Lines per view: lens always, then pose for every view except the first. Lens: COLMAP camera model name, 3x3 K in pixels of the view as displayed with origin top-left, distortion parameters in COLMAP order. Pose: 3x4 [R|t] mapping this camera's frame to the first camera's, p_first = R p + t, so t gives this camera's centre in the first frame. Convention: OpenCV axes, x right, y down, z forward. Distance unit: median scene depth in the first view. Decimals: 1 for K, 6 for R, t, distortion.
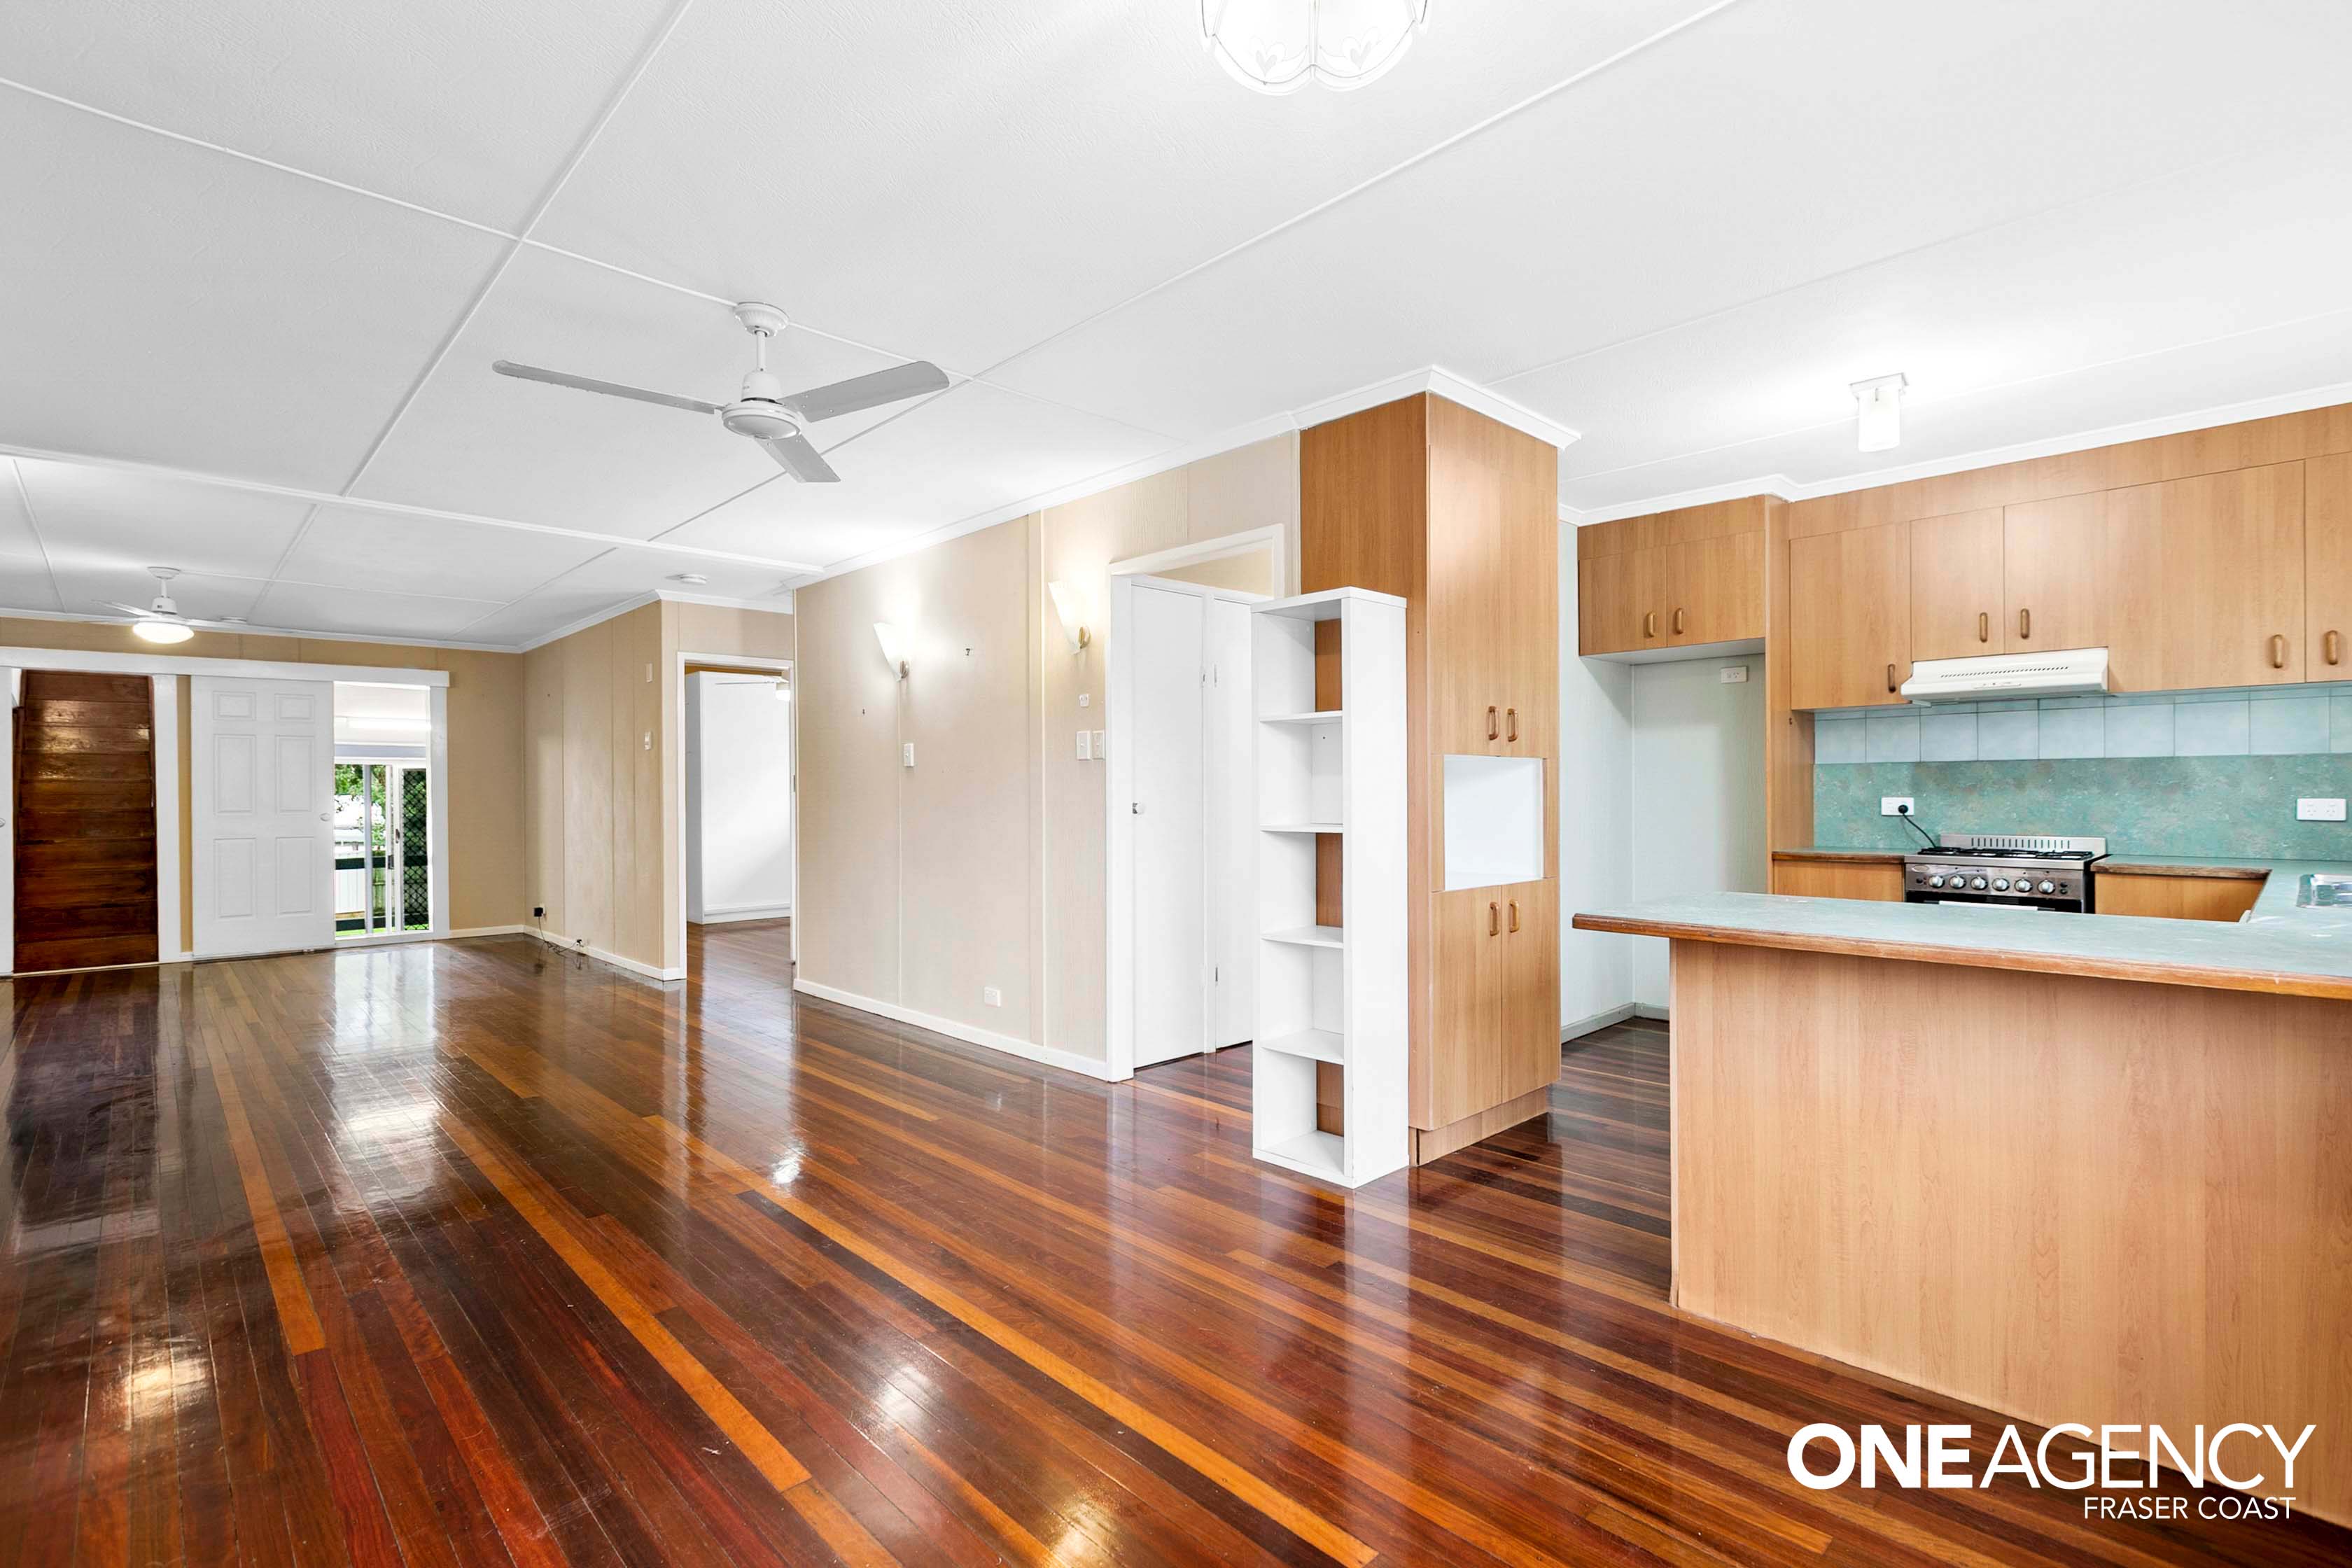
lens RADIAL K [[1067.9, 0, 1181.8], [0, 1067.9, 784.1], [0, 0, 1]] dist [-0.004588, -0.001562]
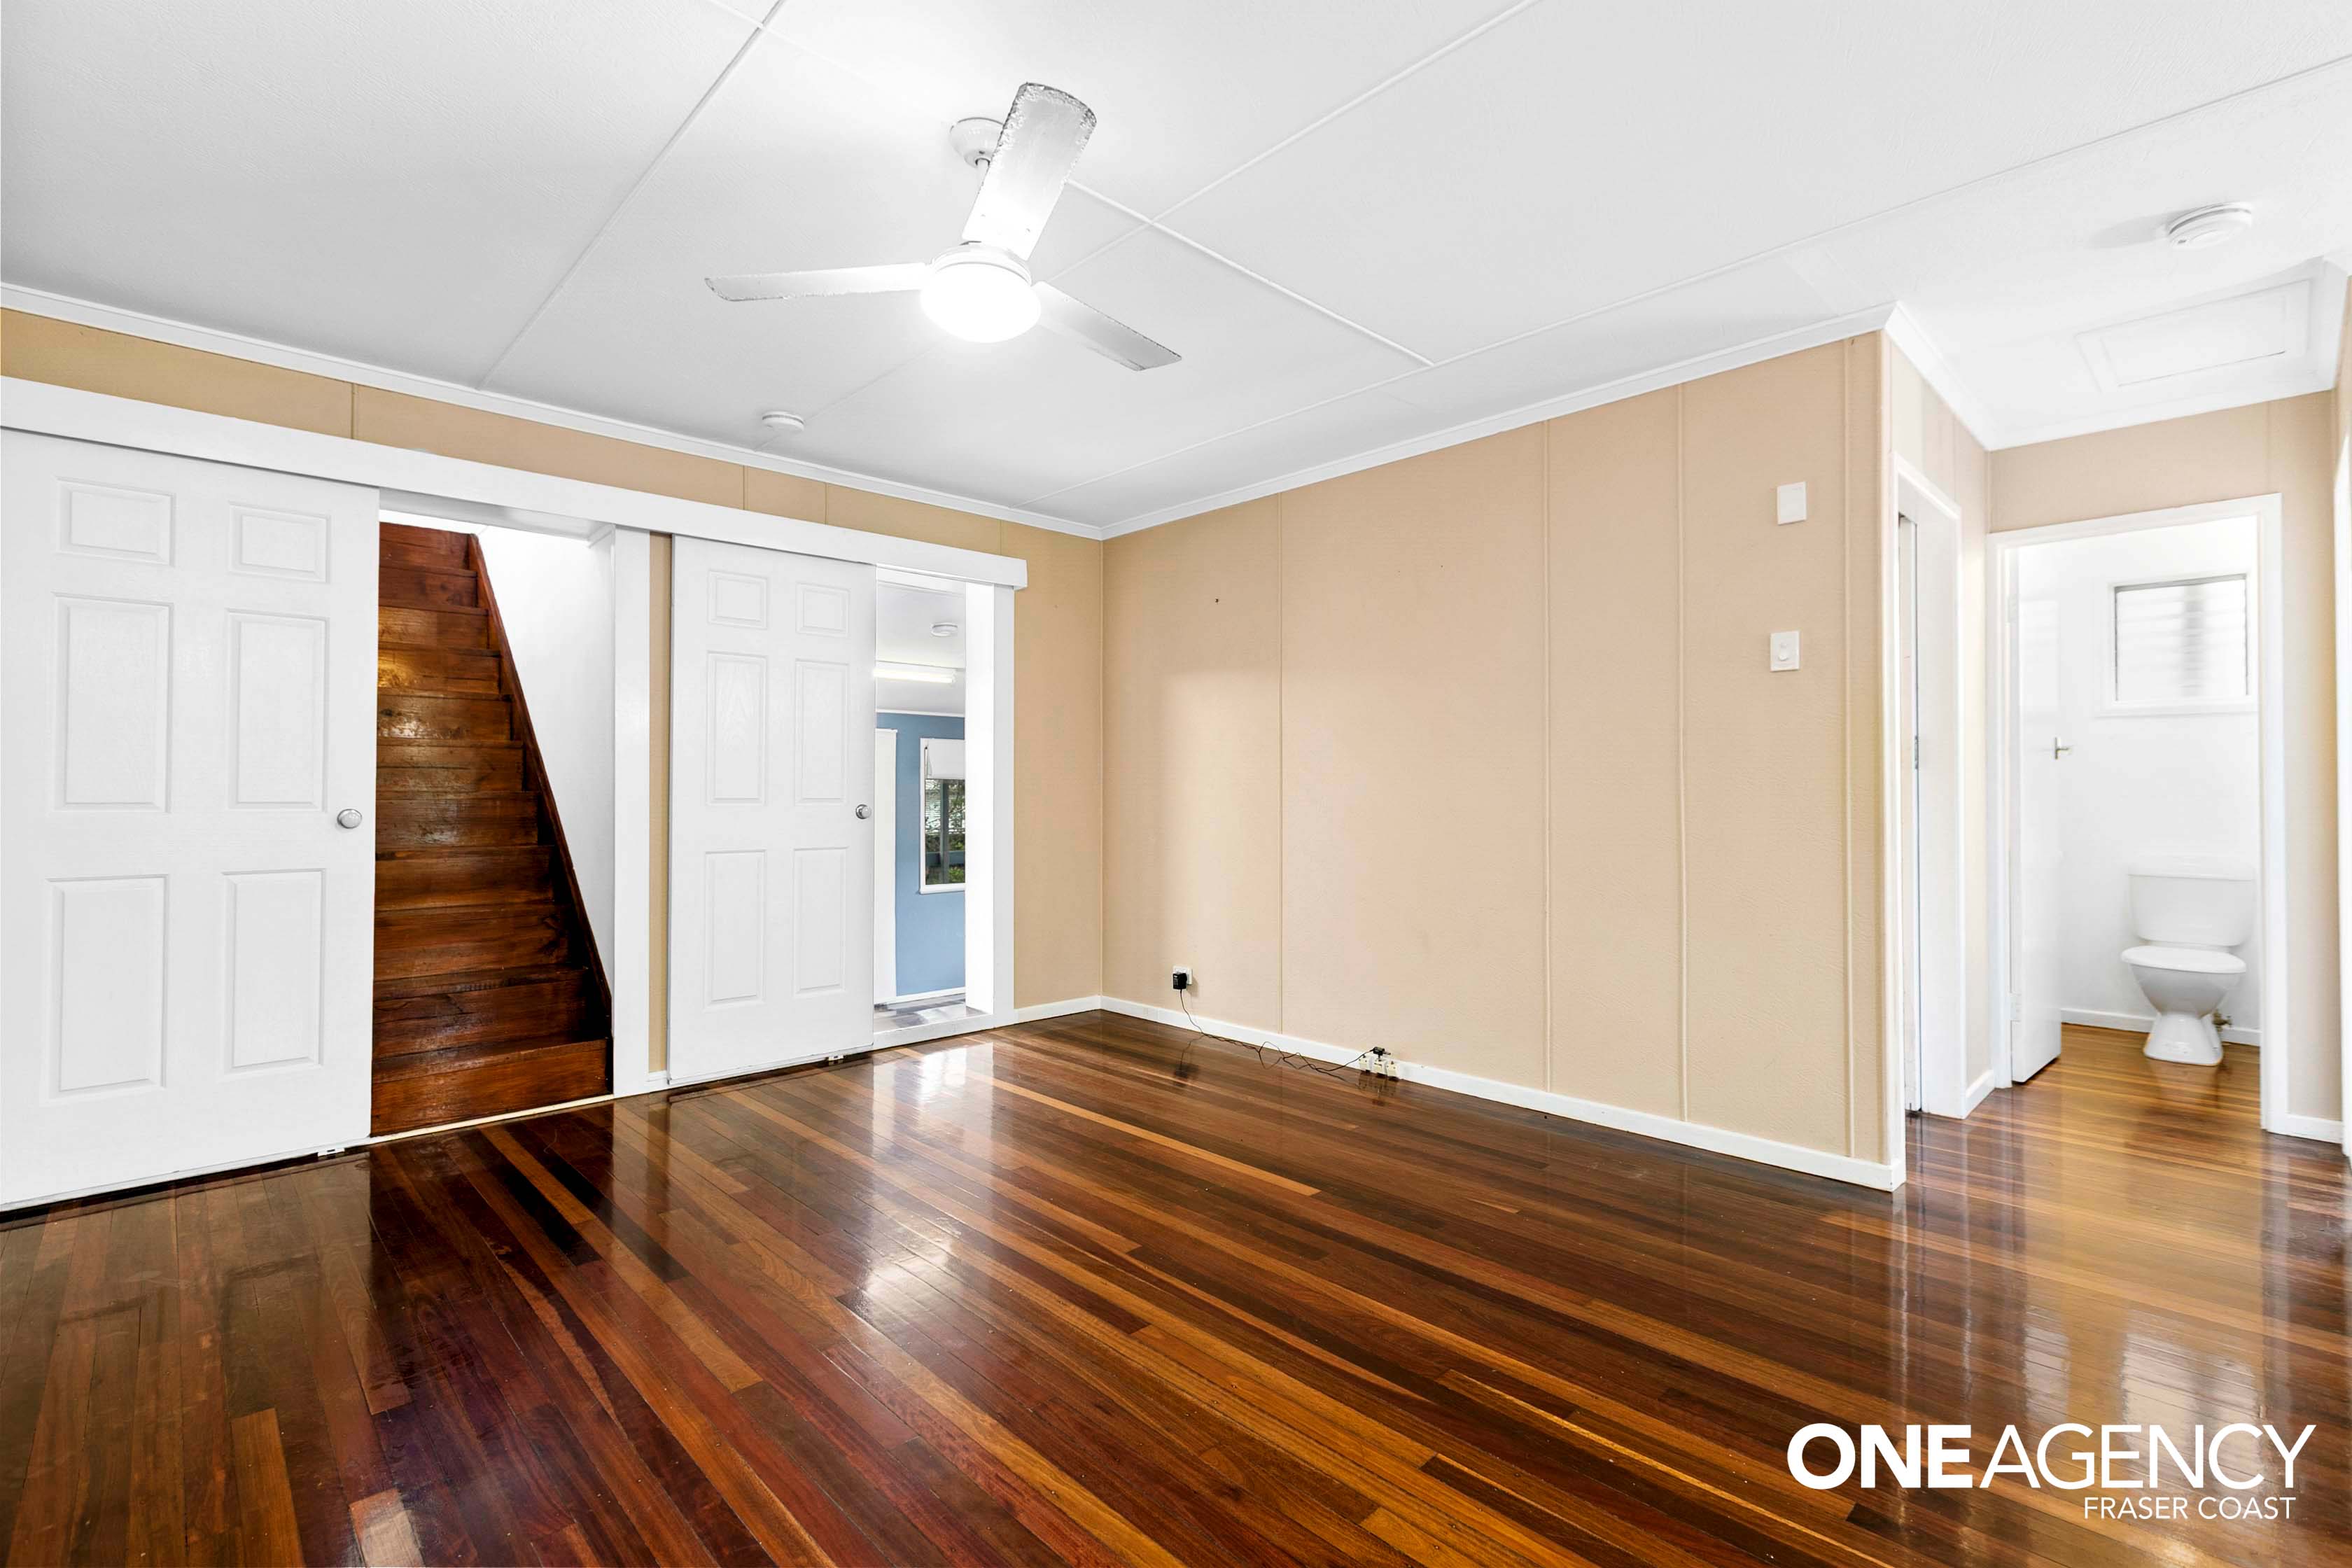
lens RADIAL K [[1067.9, 0, 1192.2], [0, 1067.9, 778.8], [0, 0, 1]] dist [-0.004588, -0.001562]
pose [[0.999933, 0.011175, 0.002866, -0.684799], [-0.011169, 0.999936, -0.001977, 0.014170], [-0.002888, 0.001945, 0.999994, 0.485996]]
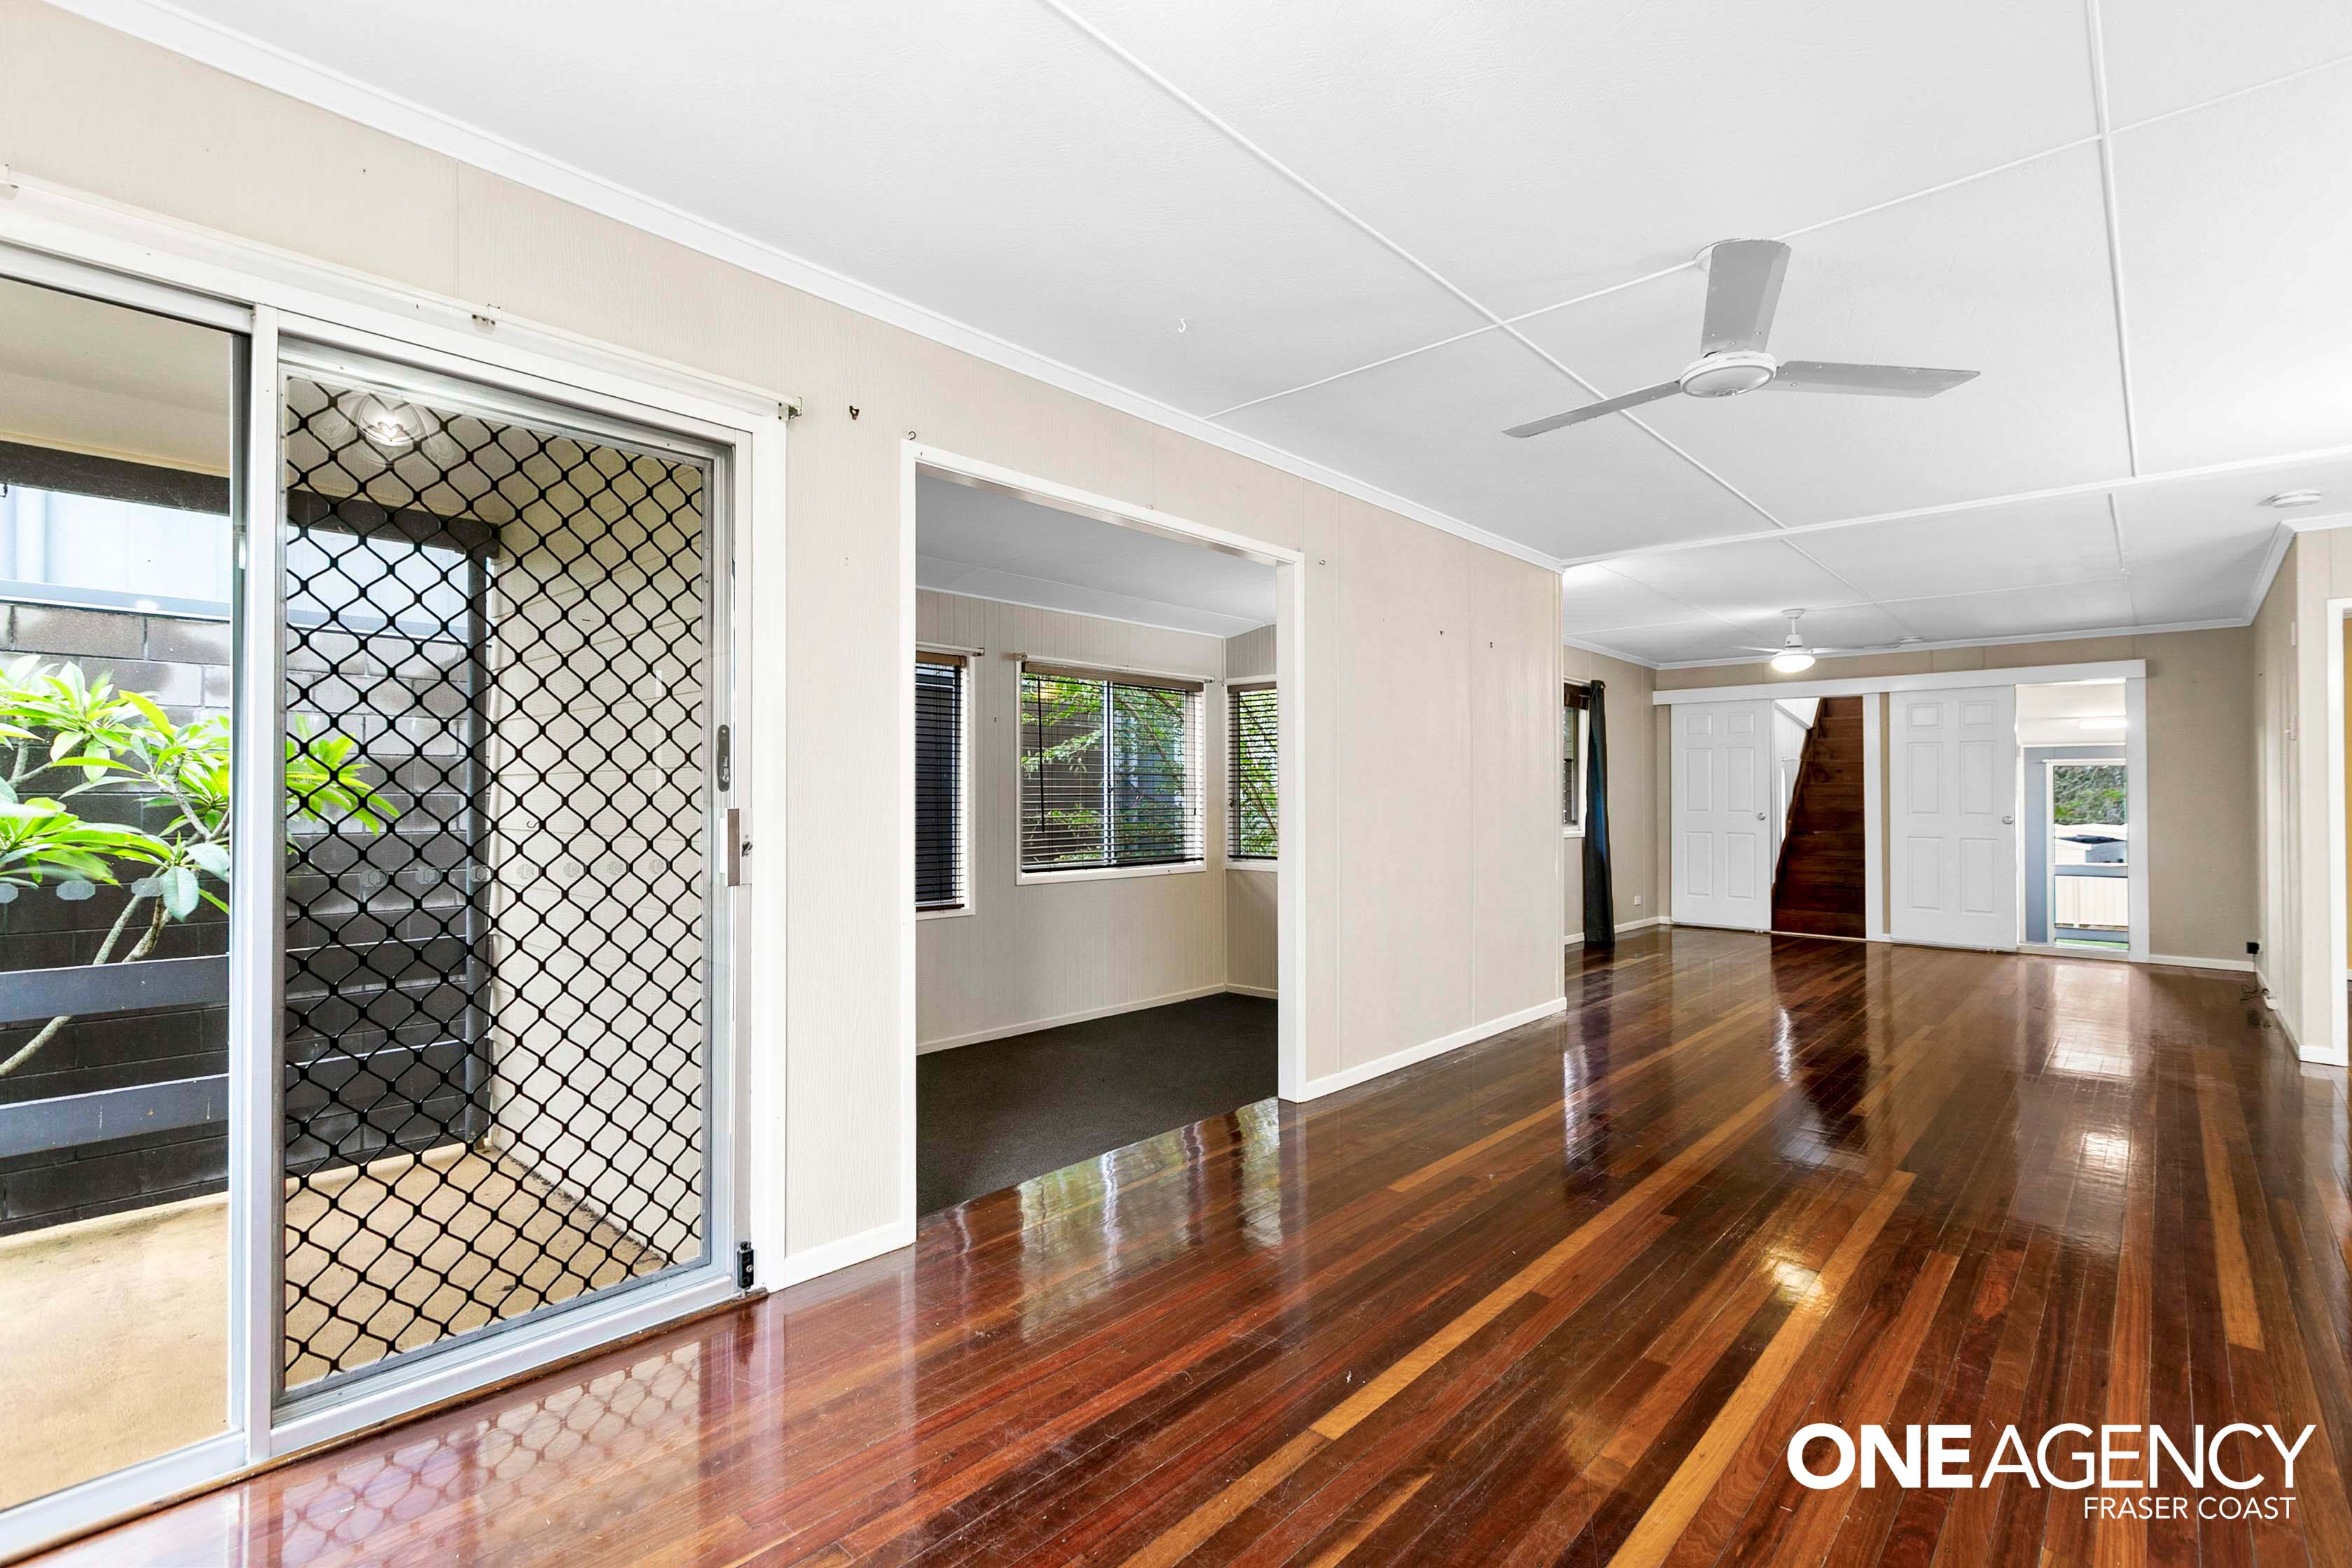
lens RADIAL K [[1067.9, 0, 1197.1], [0, 1067.9, 790.6], [0, 0, 1]] dist [-0.004588, -0.001562]
pose [[0.059489, 0.002173, -0.998227, 0.167388], [0.001858, 0.999996, 0.002288, -0.000702], [0.998227, -0.001991, 0.059485, 0.188799]]
